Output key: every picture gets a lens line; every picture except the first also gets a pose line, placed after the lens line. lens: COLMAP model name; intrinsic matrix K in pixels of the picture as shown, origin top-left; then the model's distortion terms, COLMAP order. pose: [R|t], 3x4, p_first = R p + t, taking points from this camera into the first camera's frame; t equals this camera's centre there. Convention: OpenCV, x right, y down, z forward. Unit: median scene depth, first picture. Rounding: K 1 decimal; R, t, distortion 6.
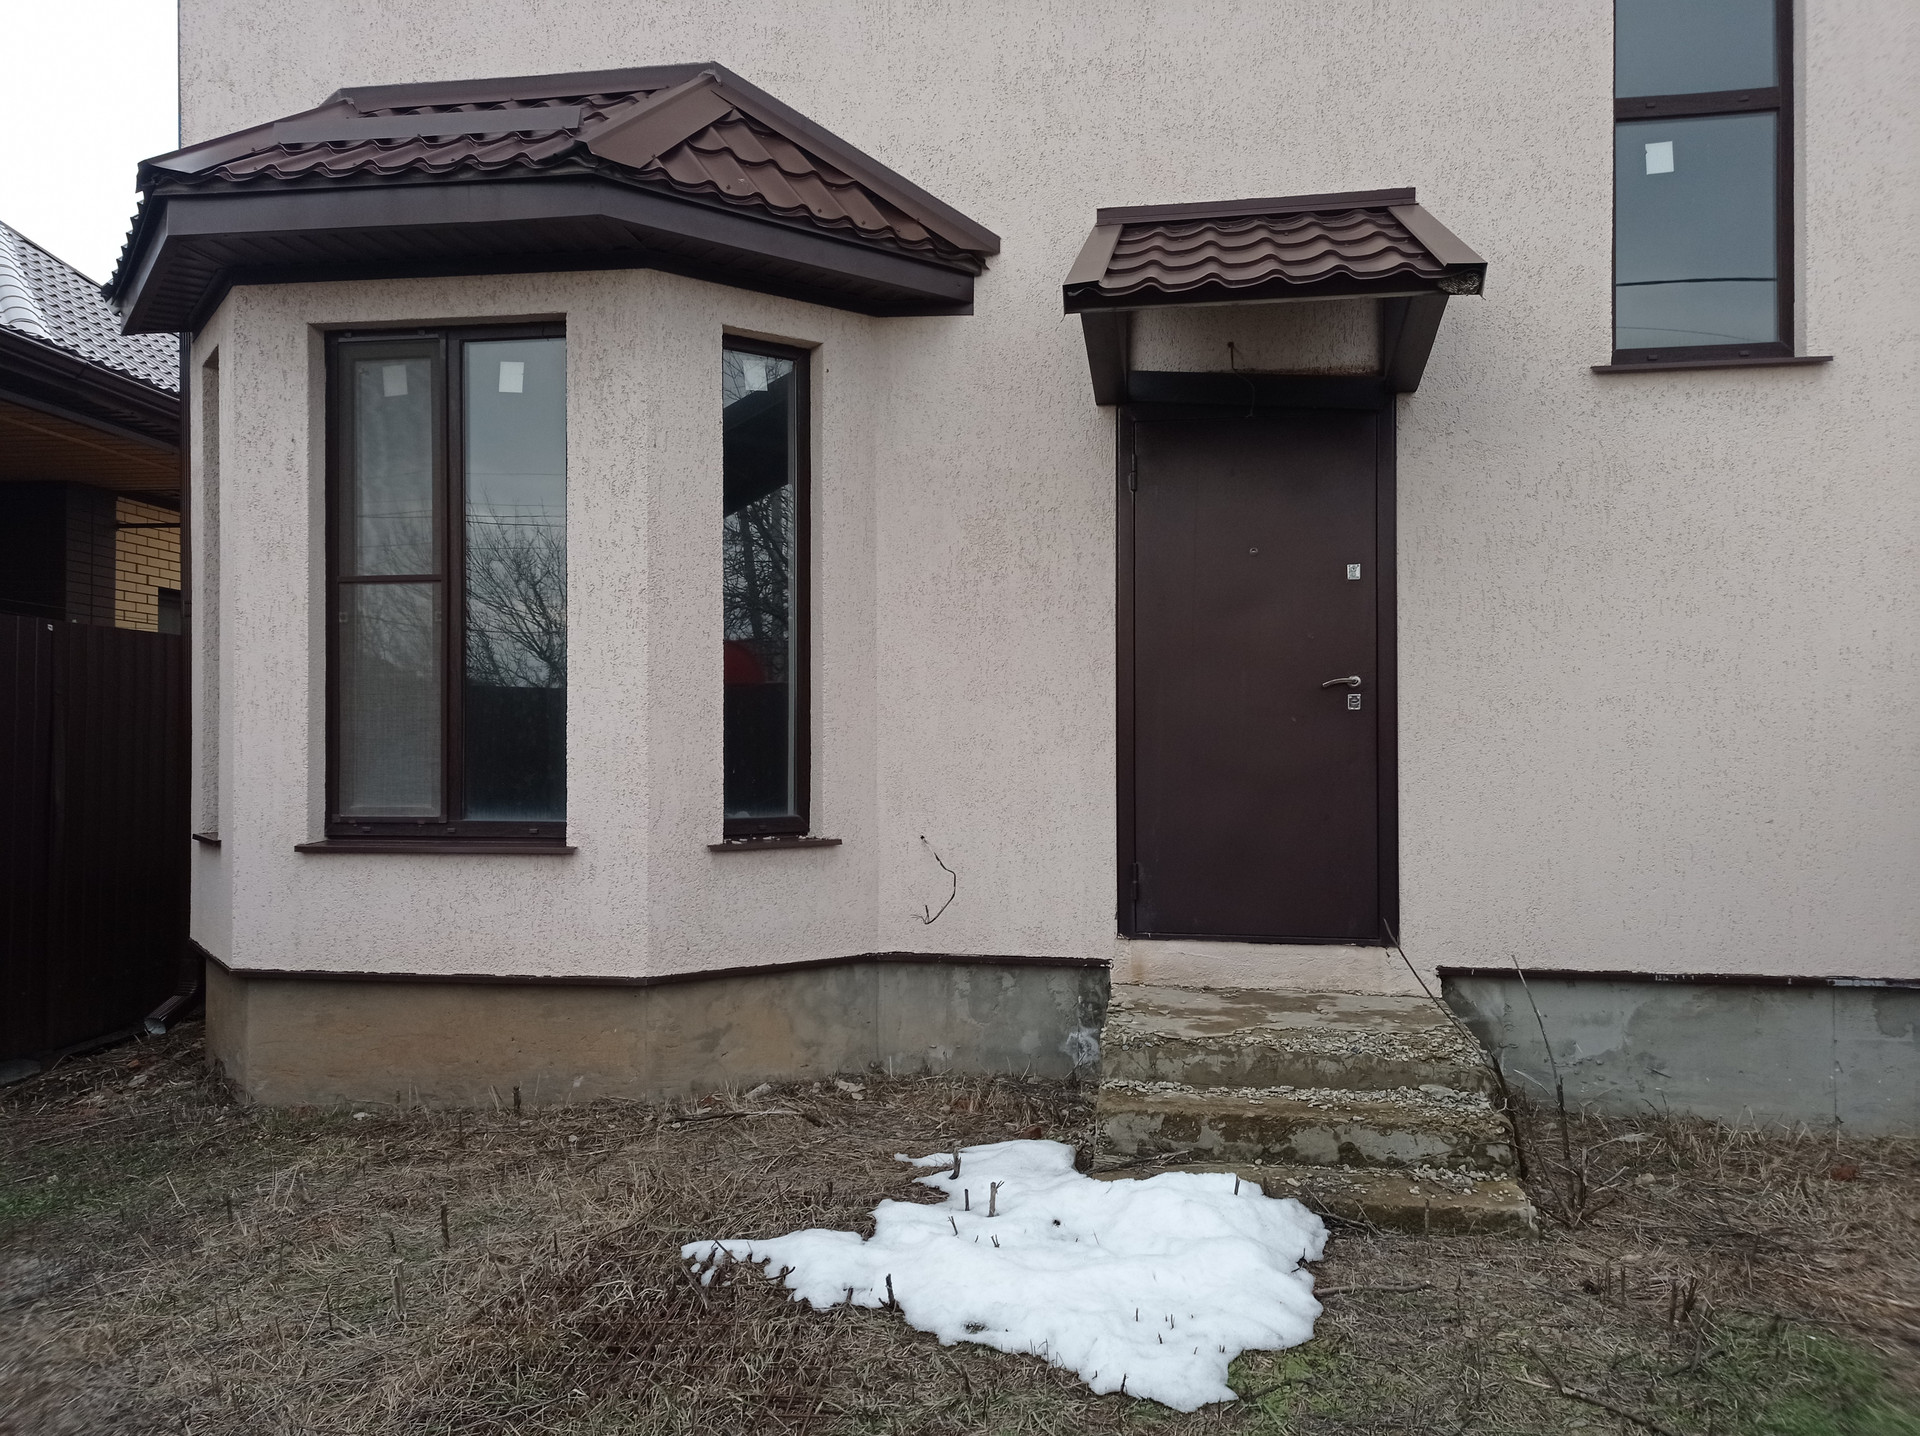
lens RADIAL K [[1438.1, 0, 960.0], [0, 1438.1, 718.0], [0, 0, 1]] dist [0.037480, -0.004553]
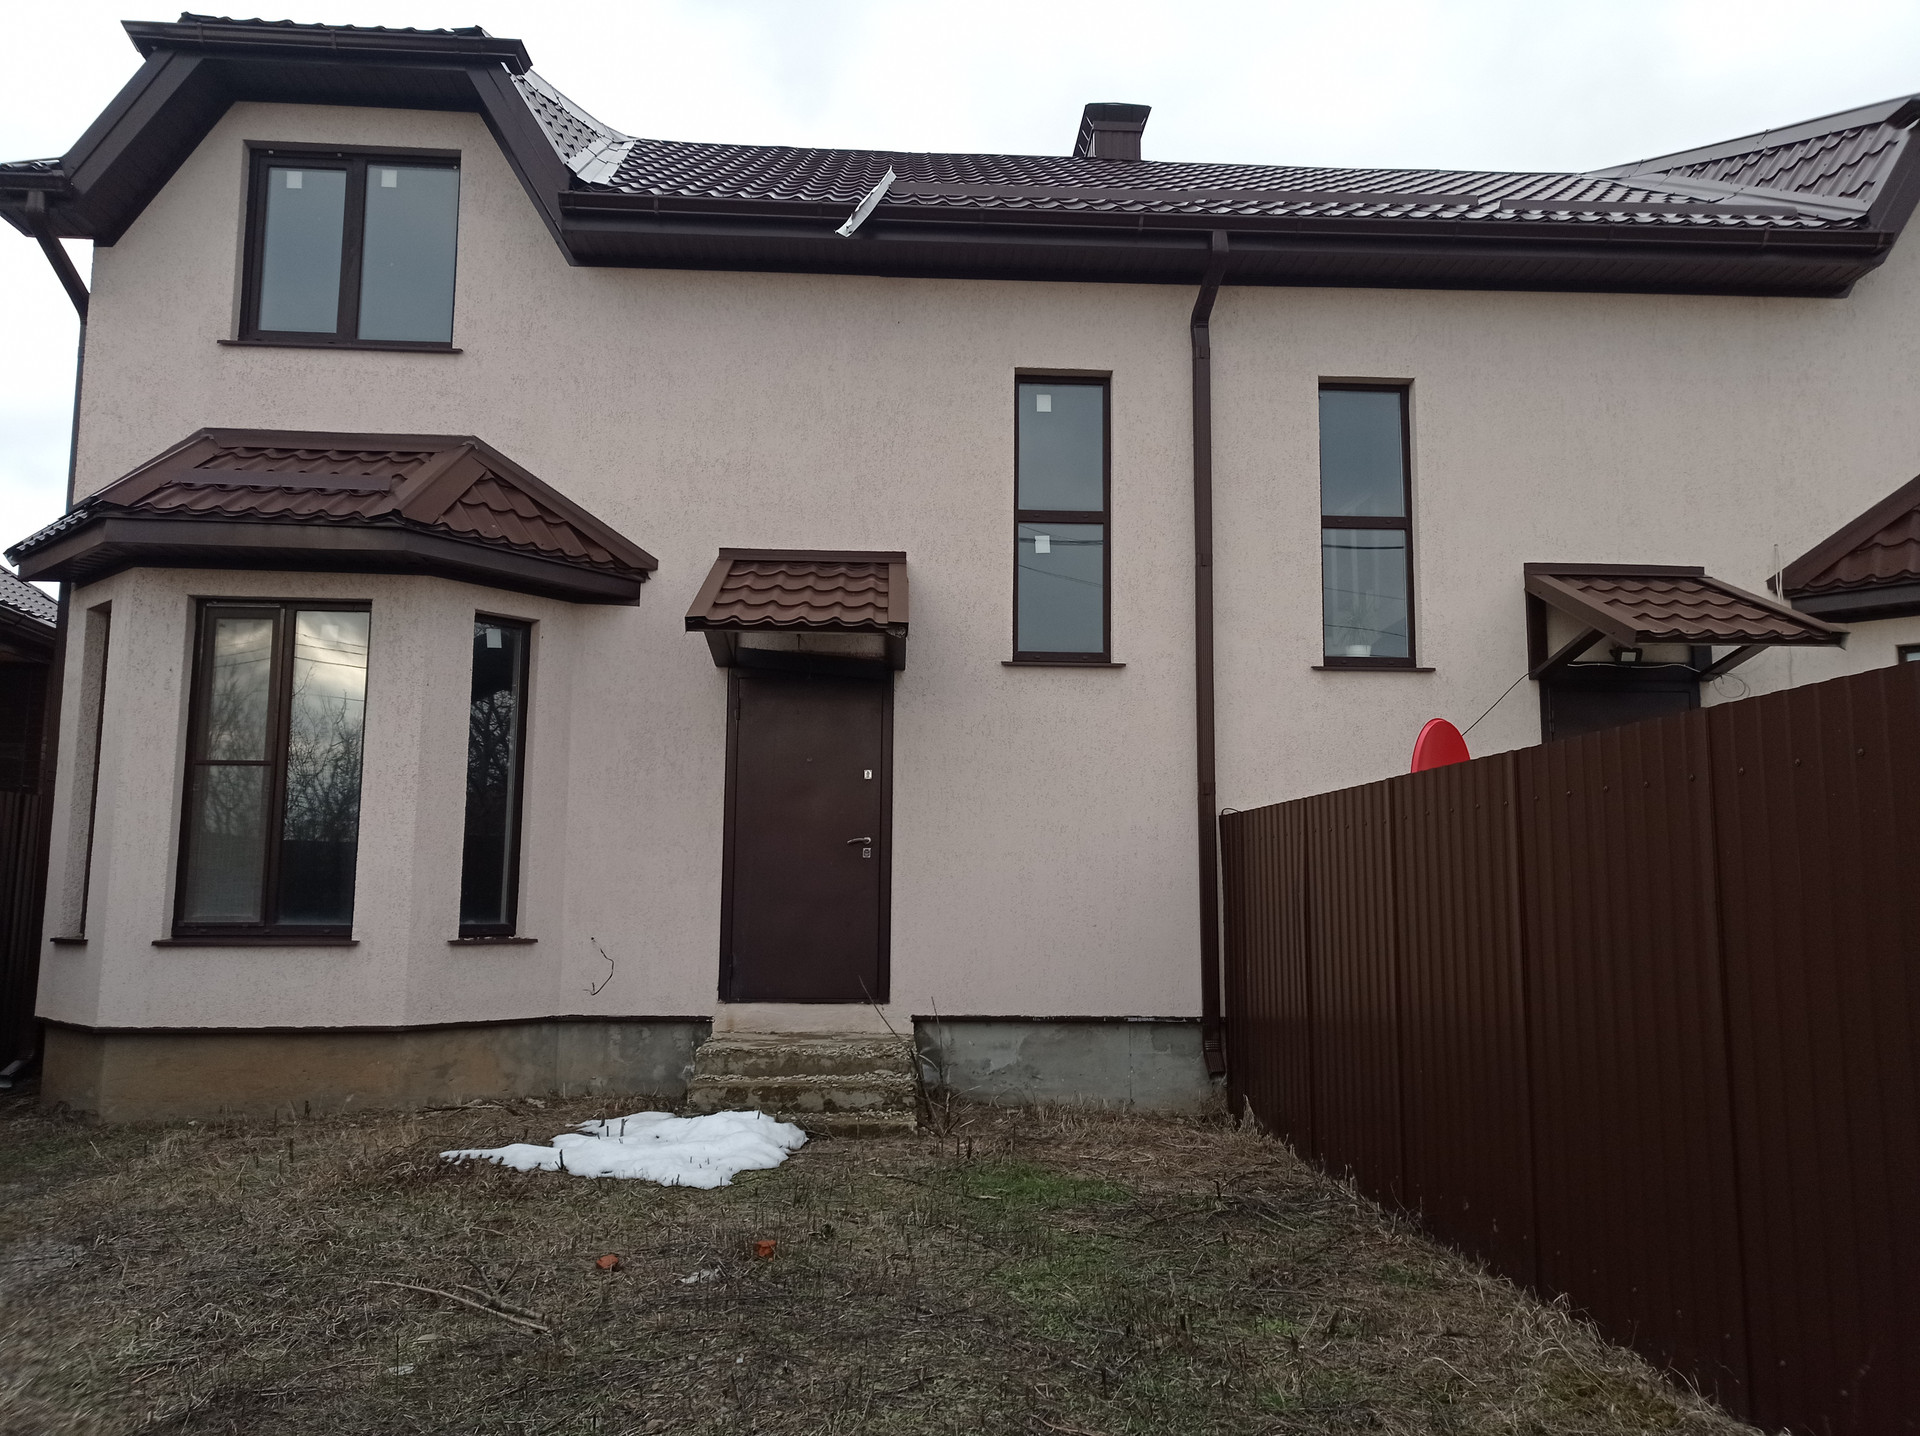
lens RADIAL K [[1438.1, 0, 960.0], [0, 1438.1, 718.0], [0, 0, 1]] dist [0.037480, -0.004553]
pose [[0.977260, 0.035344, 0.209078, 0.028618], [-0.012360, 0.993829, -0.110232, 0.015061], [-0.211683, 0.105141, 0.971666, -0.642626]]
